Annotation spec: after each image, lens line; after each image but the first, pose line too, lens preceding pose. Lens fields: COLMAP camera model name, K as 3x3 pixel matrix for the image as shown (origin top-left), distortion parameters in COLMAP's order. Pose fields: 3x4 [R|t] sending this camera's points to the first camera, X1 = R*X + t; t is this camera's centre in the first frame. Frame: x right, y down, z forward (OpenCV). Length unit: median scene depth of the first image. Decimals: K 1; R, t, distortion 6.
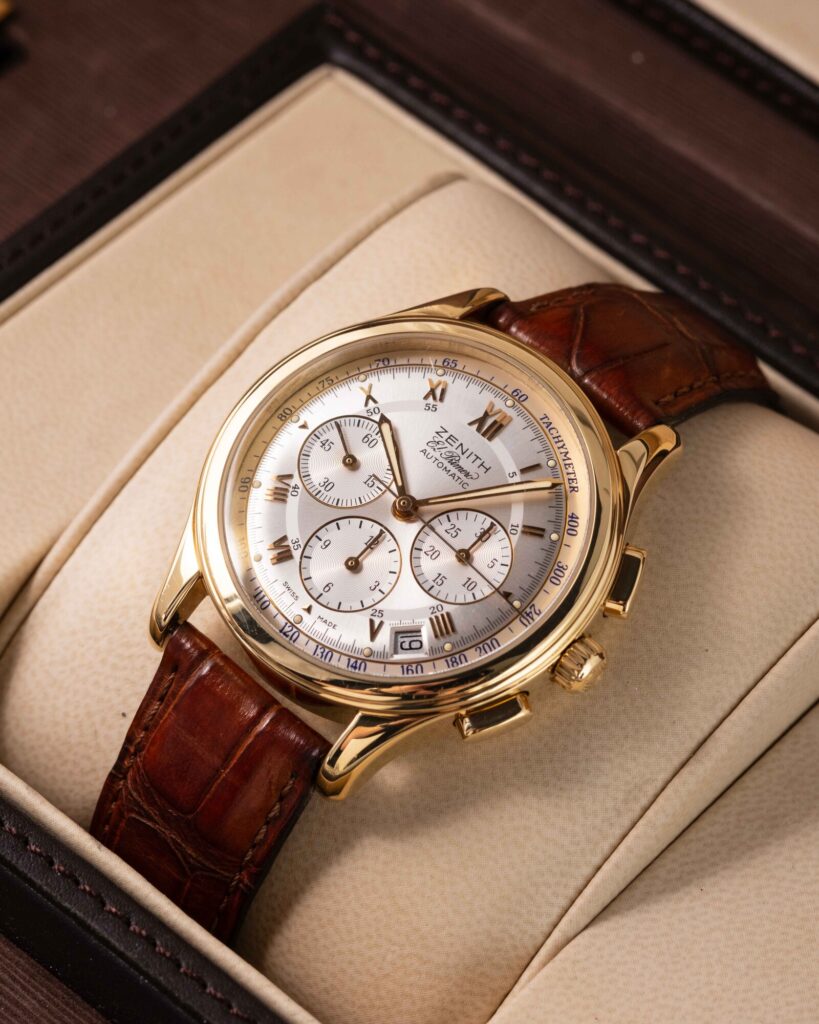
lens RADIAL K [[5001.7, 0, 387.3], [0, 5001.7, 486.7], [0, 0, 1]] dist [0.965007, 0.000000]
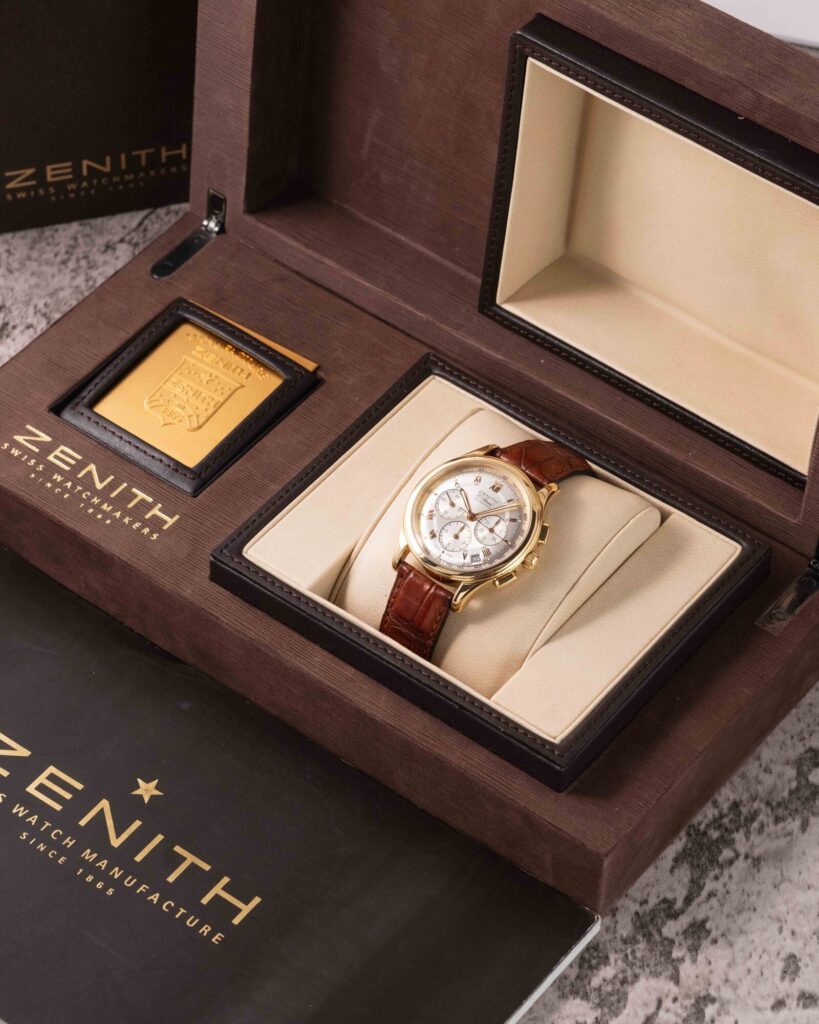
lens RADIAL K [[5001.7, 0, 408.0], [0, 5001.7, 511.3], [0, 0, 1]] dist [0.965007, 0.000000]
pose [[0.995290, -0.094999, -0.019316, 0.024533], [0.094038, 0.994519, -0.045692, 0.136934], [0.023551, 0.043661, 0.998769, -2.064166]]
